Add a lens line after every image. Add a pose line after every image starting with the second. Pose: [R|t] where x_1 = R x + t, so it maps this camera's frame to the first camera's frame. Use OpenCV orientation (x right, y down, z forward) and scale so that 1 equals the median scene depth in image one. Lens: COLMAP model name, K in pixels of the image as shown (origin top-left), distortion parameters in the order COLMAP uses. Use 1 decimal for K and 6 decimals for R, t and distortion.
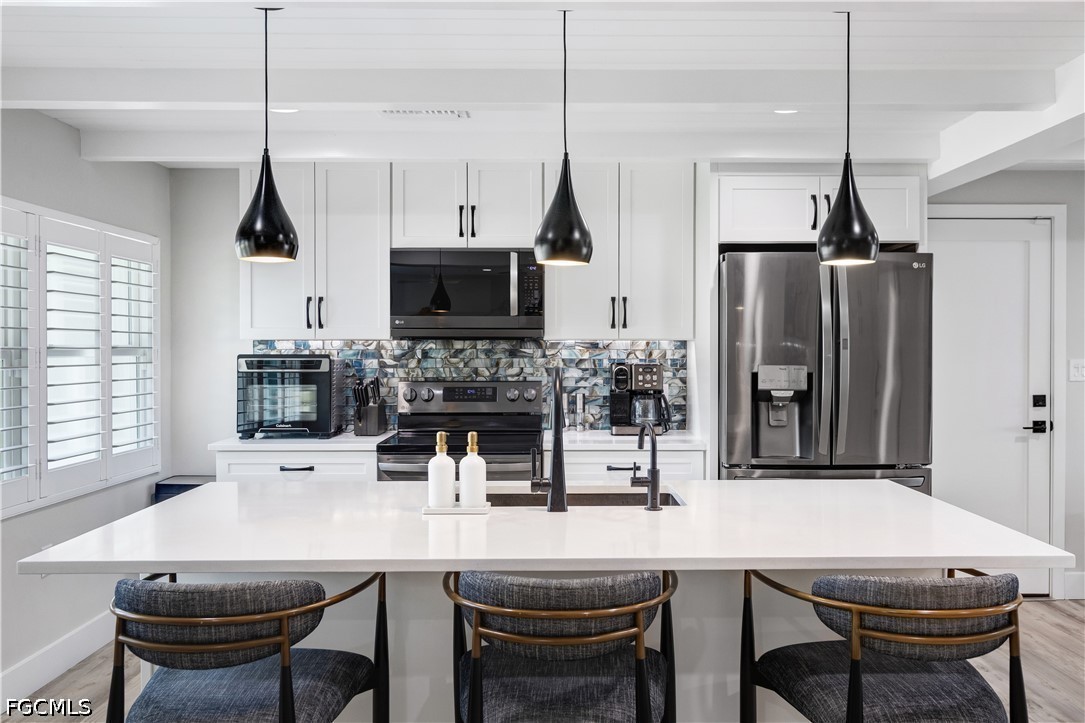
lens RADIAL K [[895.2, 0, 548.6], [0, 895.2, 354.3], [0, 0, 1]] dist [-0.003858, -0.003528]
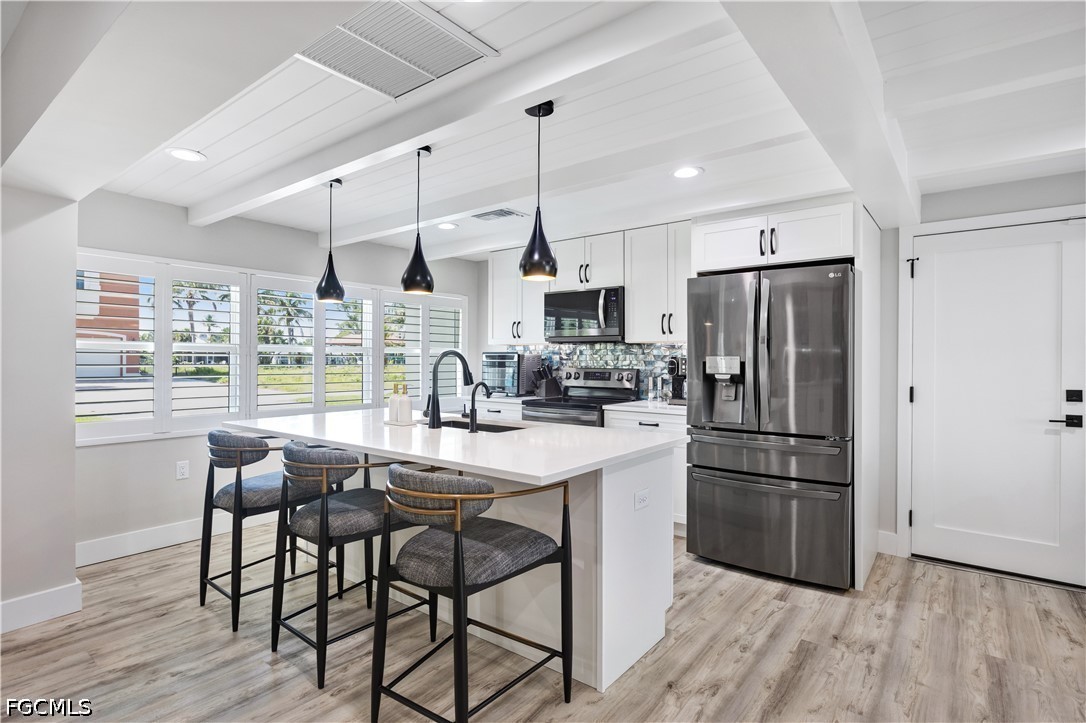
lens RADIAL K [[539.8, 0, 546.7], [0, 539.8, 356.7], [0, 0, 1]] dist [-0.002534, -0.000230]
pose [[0.789852, 0.001094, -0.613296, 0.447665], [-0.009974, 0.999889, -0.011061, 0.020046], [0.613216, 0.014854, 0.789776, 0.138679]]
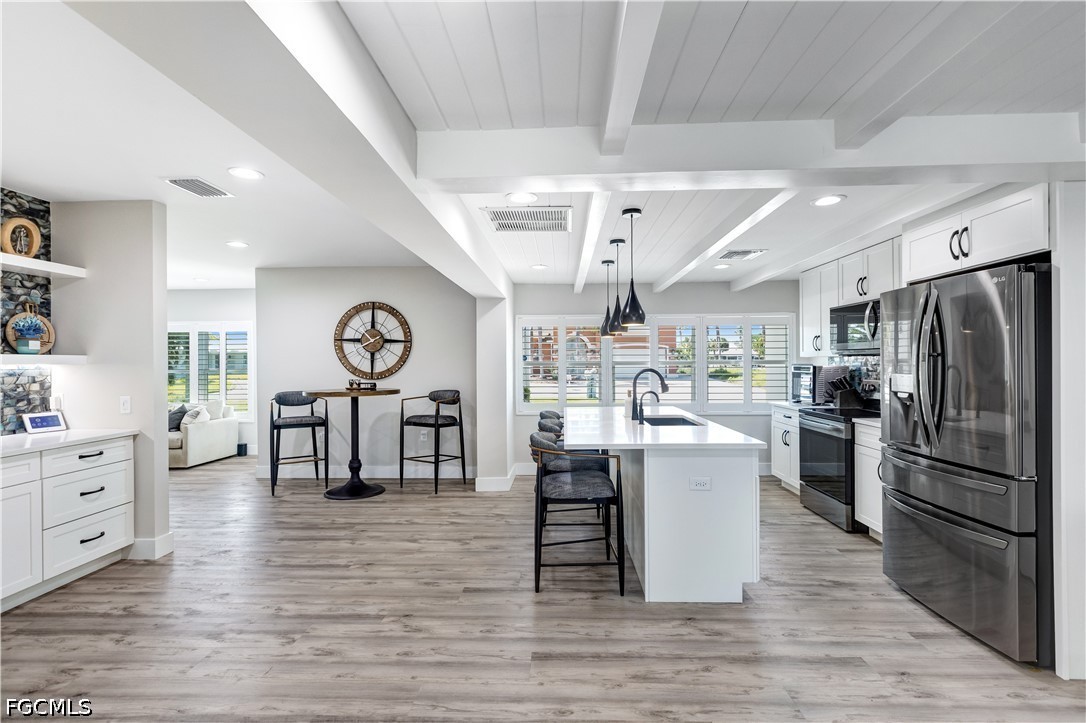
lens RADIAL K [[494.2, 0, 548.7], [0, 494.2, 359.6], [0, 0, 1]] dist [0.000808, 0.000025]
pose [[-0.027604, -0.003474, -0.999613, 0.802577], [-0.003171, 0.999989, -0.003388, -0.003273], [0.999614, 0.003077, -0.027615, 0.400760]]
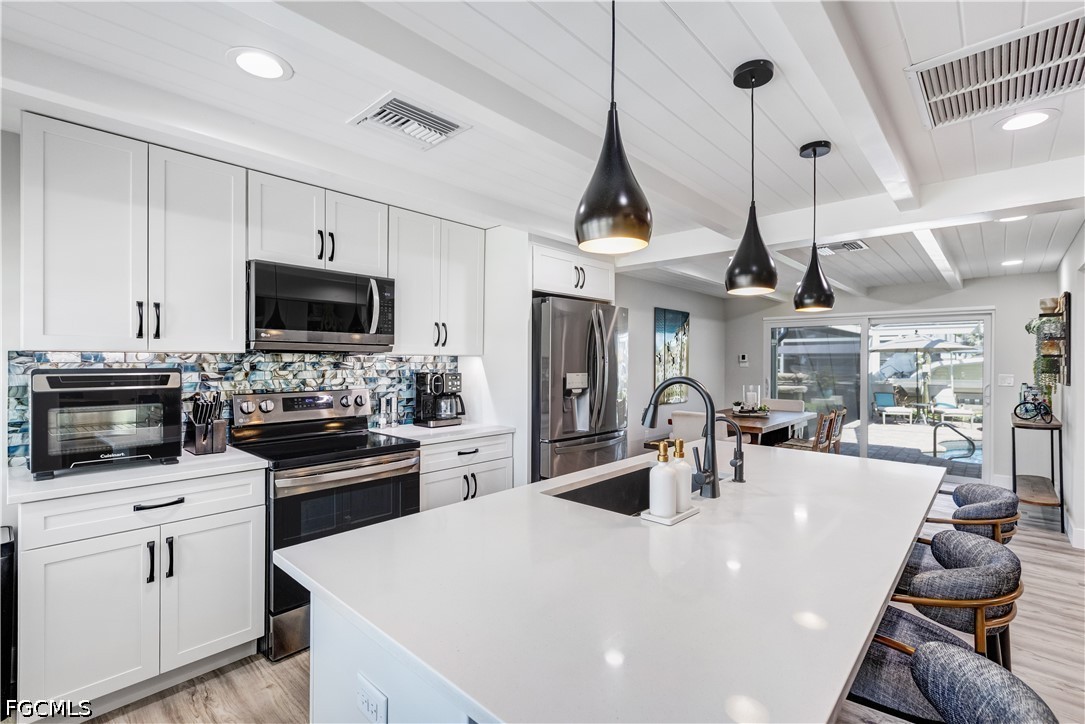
lens RADIAL K [[493.7, 0, 543.0], [0, 493.7, 361.9], [0, 0, 1]] dist [0.000808, 0.000025]
pose [[0.680547, 0.000386, 0.732704, -0.328585], [0.004043, 0.999983, -0.004283, -0.002305], [-0.732693, 0.005877, 0.680534, 0.365767]]
